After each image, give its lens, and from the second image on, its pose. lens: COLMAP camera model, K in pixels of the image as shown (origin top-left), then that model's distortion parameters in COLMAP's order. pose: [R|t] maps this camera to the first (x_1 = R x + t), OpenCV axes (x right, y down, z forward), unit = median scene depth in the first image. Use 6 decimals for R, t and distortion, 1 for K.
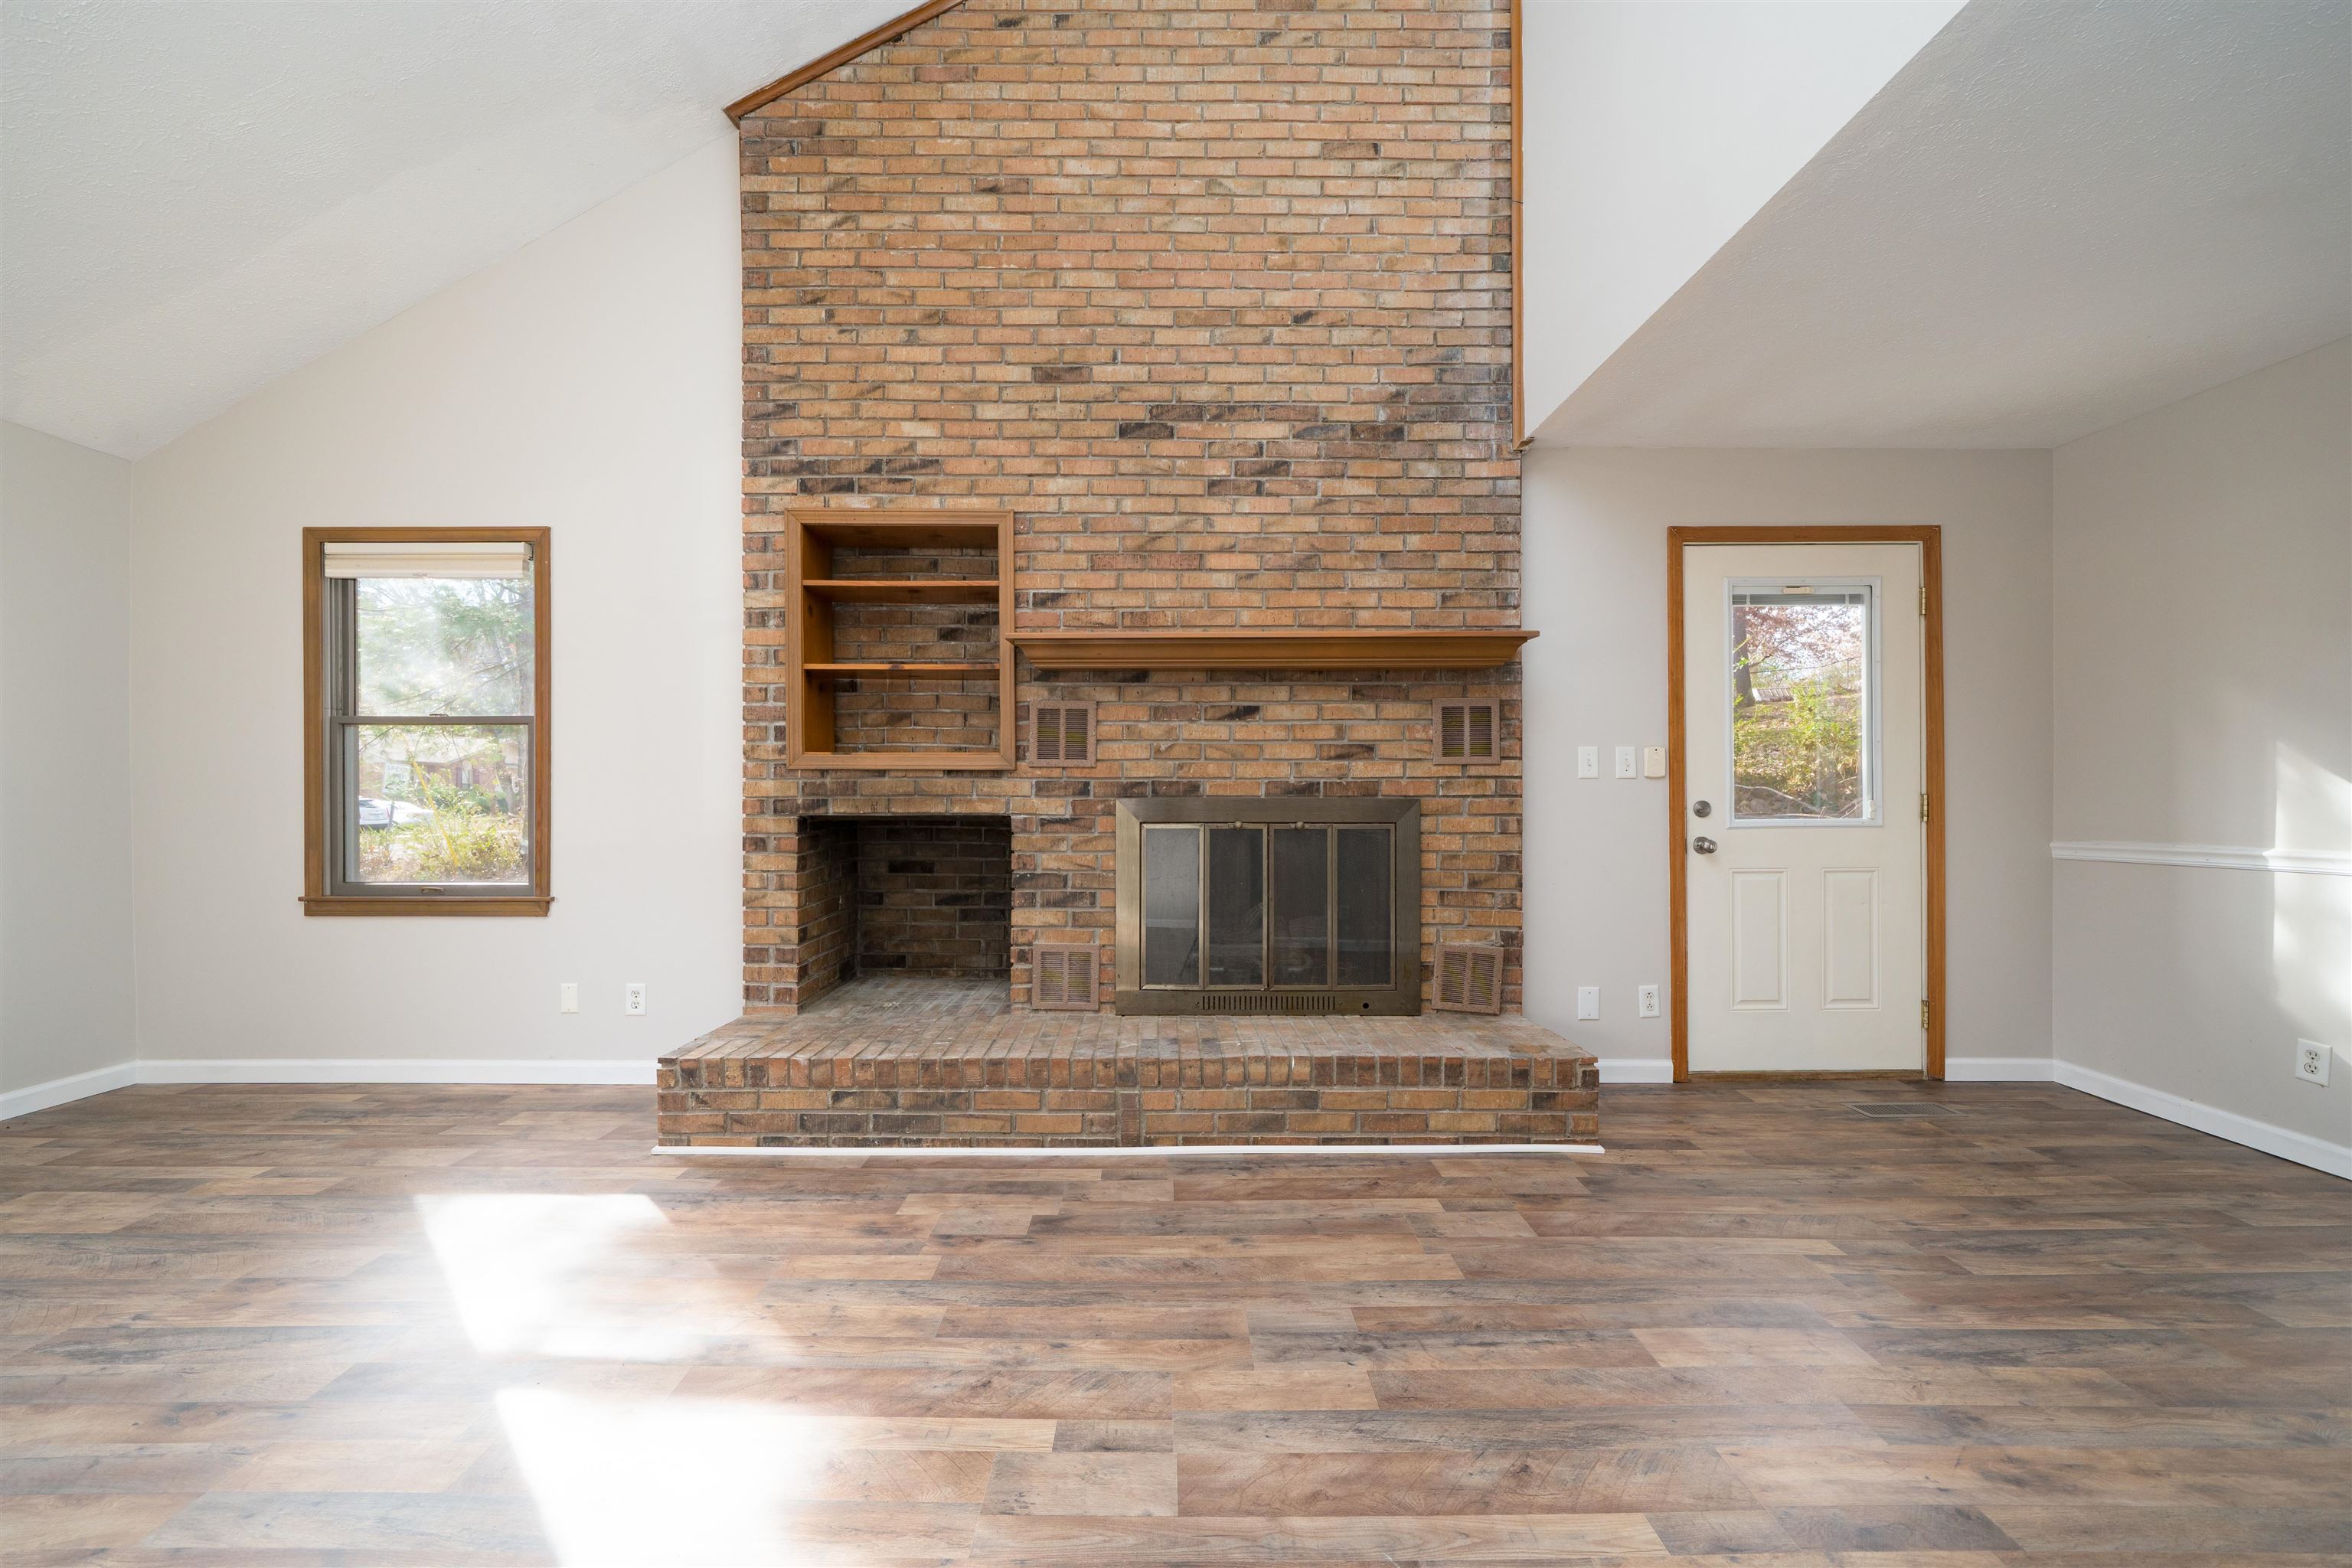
lens RADIAL K [[864.6, 0, 1170.5], [0, 864.6, 802.1], [0, 0, 1]] dist [-0.004007, -0.000130]
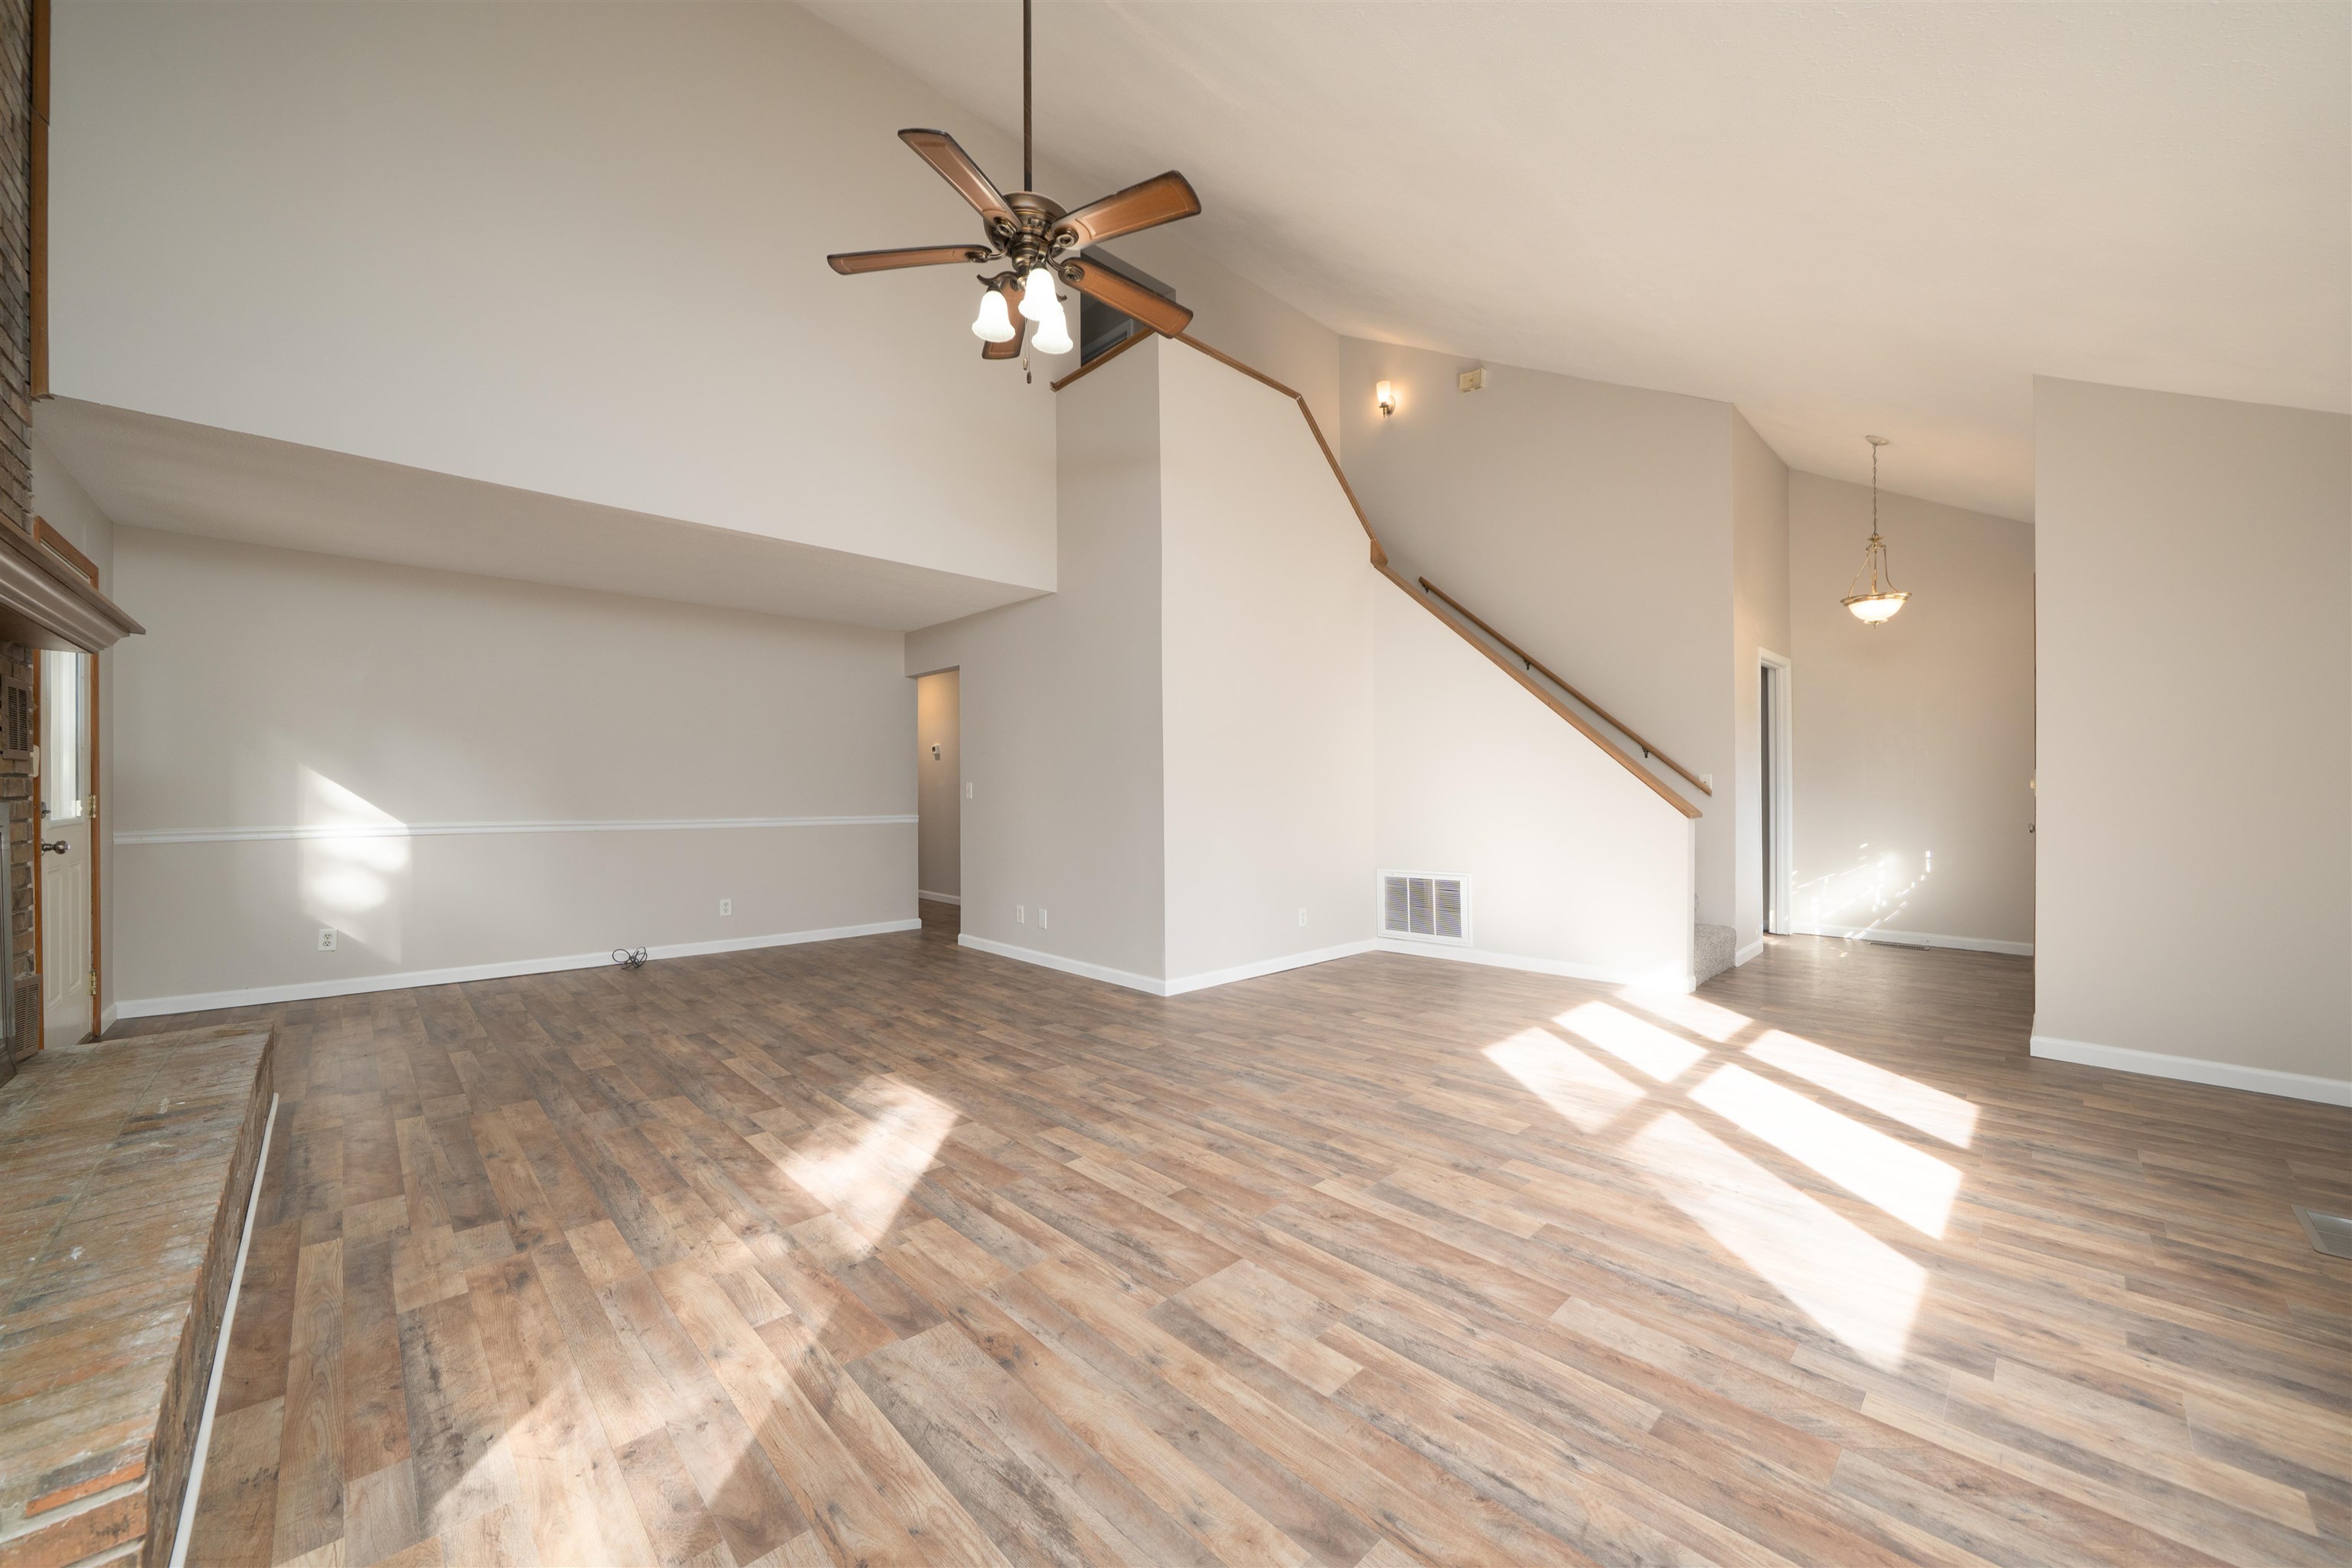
lens RADIAL K [[871.5, 0, 1166.0], [0, 871.5, 790.3], [0, 0, 1]] dist [-0.002539, -0.000257]
pose [[-0.686178, 0.001864, 0.727431, -1.005910], [0.004595, 0.999988, 0.001771, -0.010624], [-0.727419, 0.004558, -0.686179, 0.772589]]
